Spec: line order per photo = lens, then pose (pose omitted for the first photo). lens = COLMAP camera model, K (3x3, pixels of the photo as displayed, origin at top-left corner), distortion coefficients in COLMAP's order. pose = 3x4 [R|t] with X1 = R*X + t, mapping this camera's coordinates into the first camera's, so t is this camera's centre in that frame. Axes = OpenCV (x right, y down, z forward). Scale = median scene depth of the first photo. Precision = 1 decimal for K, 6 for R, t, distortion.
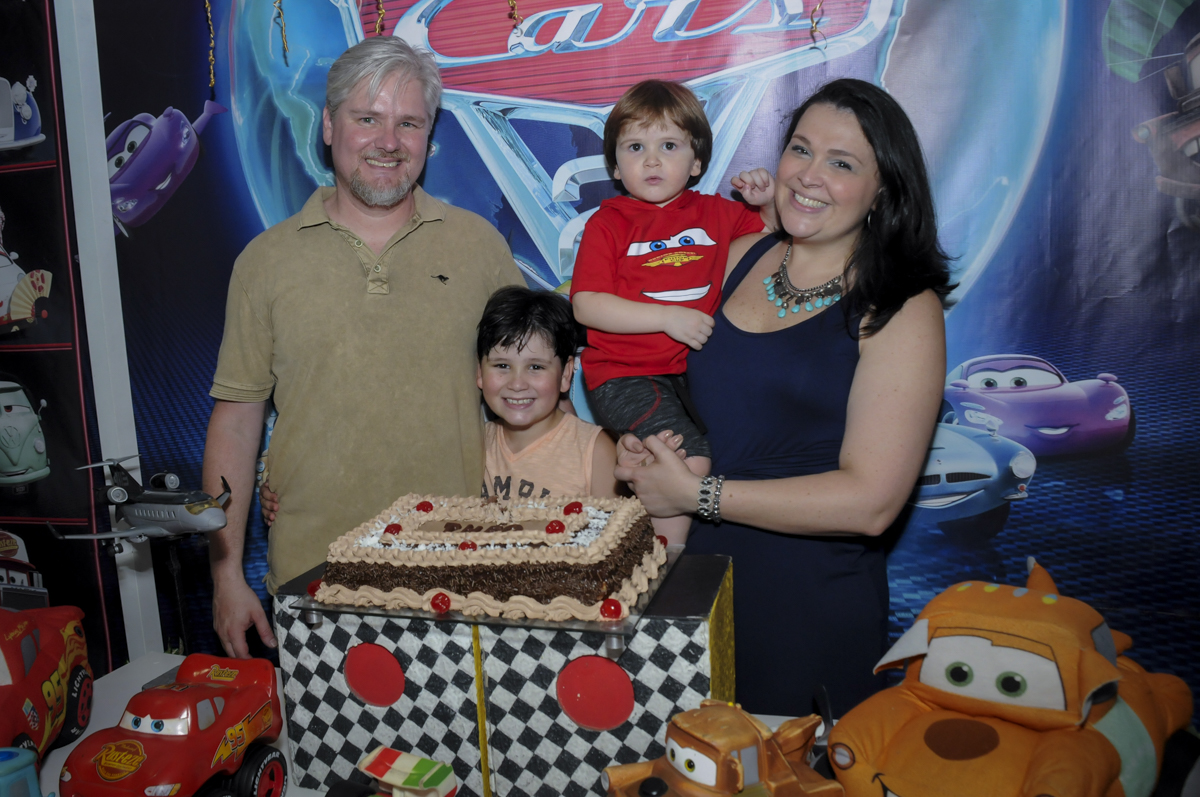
lens RADIAL K [[1052.9, 0, 550.7], [0, 1052.9, 396.0], [0, 0, 1]] dist [-0.147342, 0.122534]
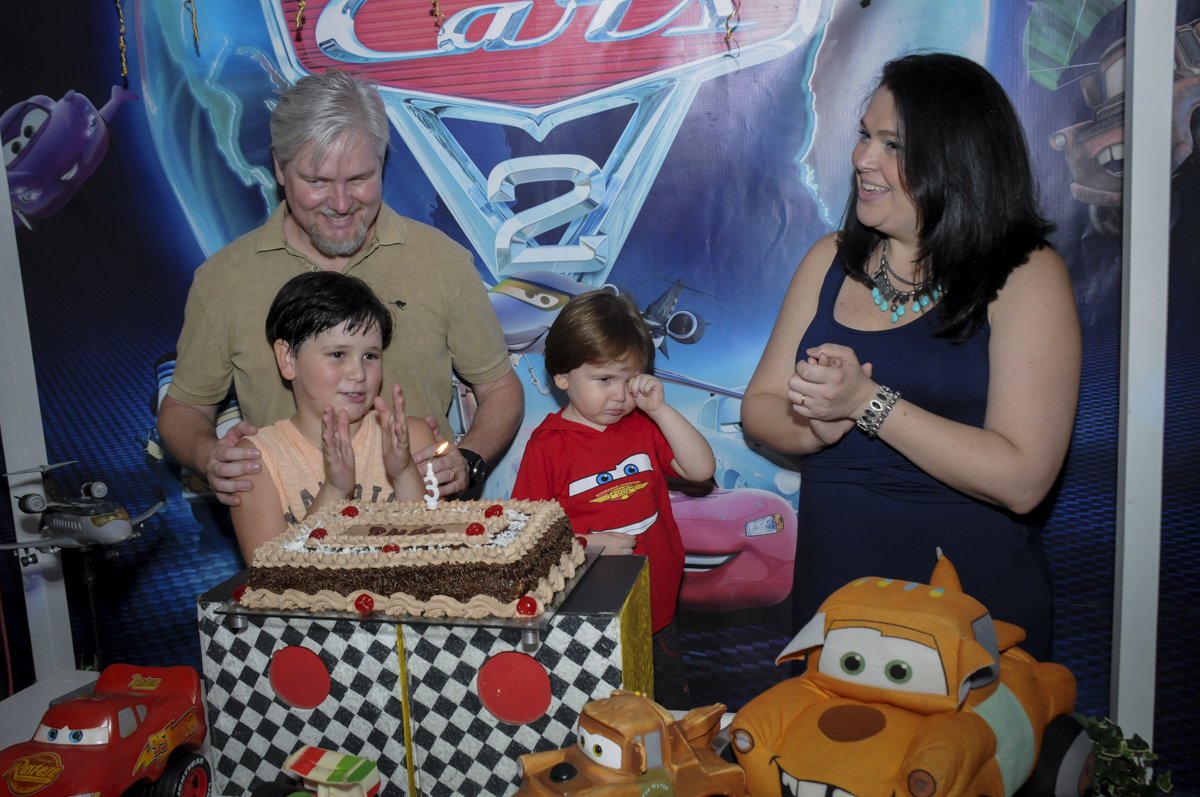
lens RADIAL K [[1118.5, 0, 601.6], [0, 1118.5, 407.2], [0, 0, 1]] dist [-0.043696, 0.114799]
pose [[0.995904, -0.005420, 0.090254, 0.029124], [0.004133, 0.999887, 0.014438, -0.012414], [-0.090322, -0.014006, 0.995814, -0.117651]]
